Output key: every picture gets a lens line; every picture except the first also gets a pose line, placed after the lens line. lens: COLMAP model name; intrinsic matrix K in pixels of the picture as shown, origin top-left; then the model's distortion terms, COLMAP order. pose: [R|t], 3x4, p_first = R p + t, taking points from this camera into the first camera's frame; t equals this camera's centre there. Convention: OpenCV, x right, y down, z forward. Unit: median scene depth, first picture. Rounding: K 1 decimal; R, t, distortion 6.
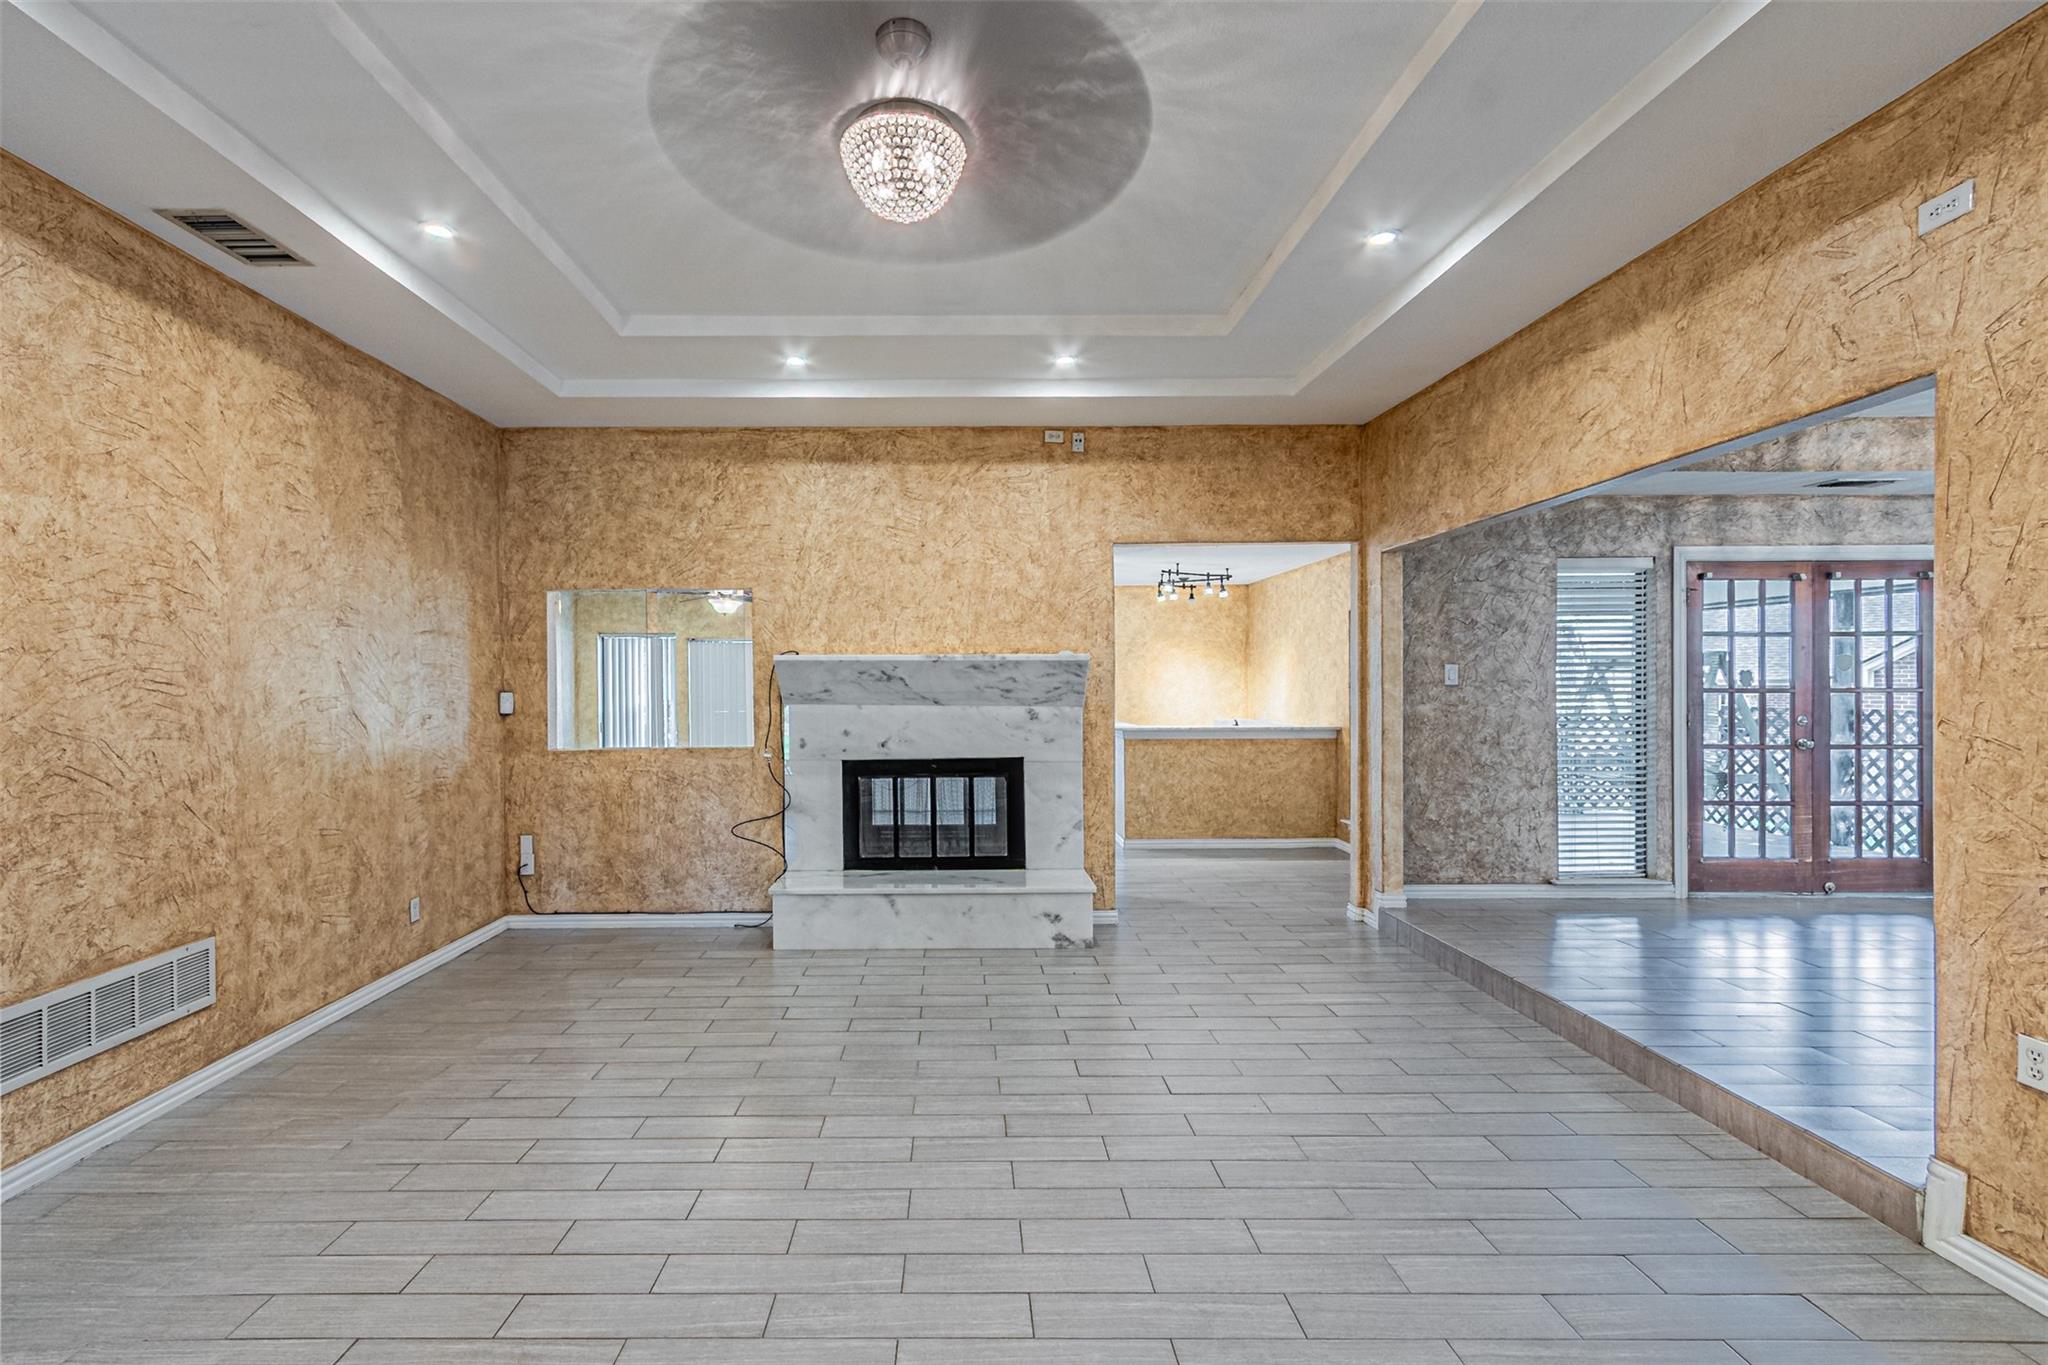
lens RADIAL K [[881.3, 0, 1010.0], [0, 881.3, 690.6], [0, 0, 1]] dist [0.004531, -0.000665]
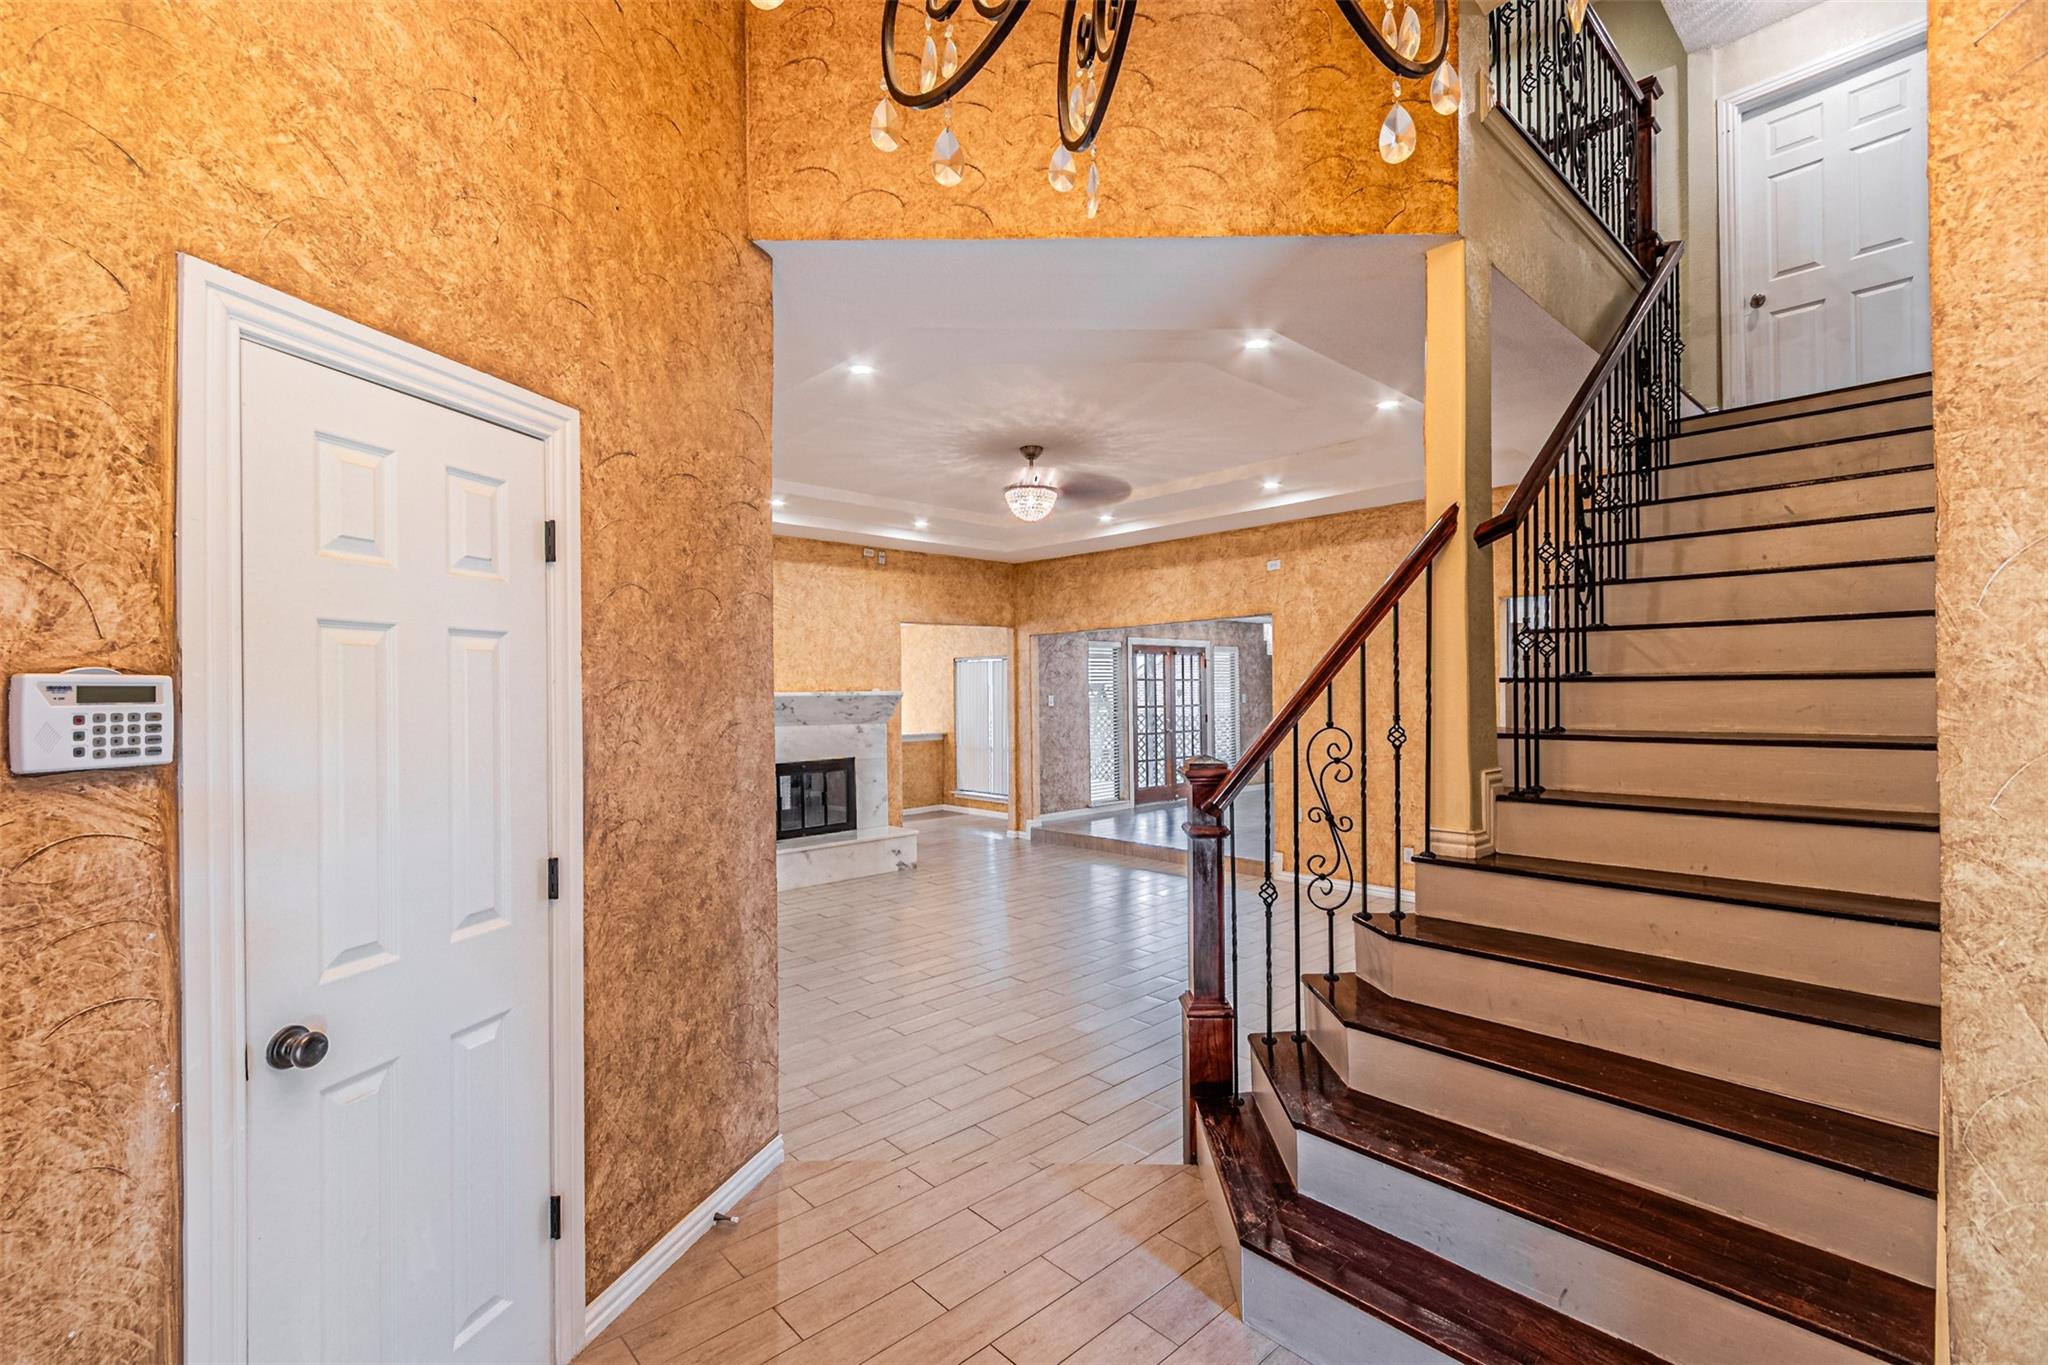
lens RADIAL K [[881.3, 0, 1034.3], [0, 881.3, 687.5], [0, 0, 1]] dist [0.004531, -0.000665]
pose [[0.731740, -0.001033, 0.681583, -0.807287], [0.013505, 0.999825, -0.012983, -0.022521], [-0.681450, 0.018705, 0.731626, -0.349553]]
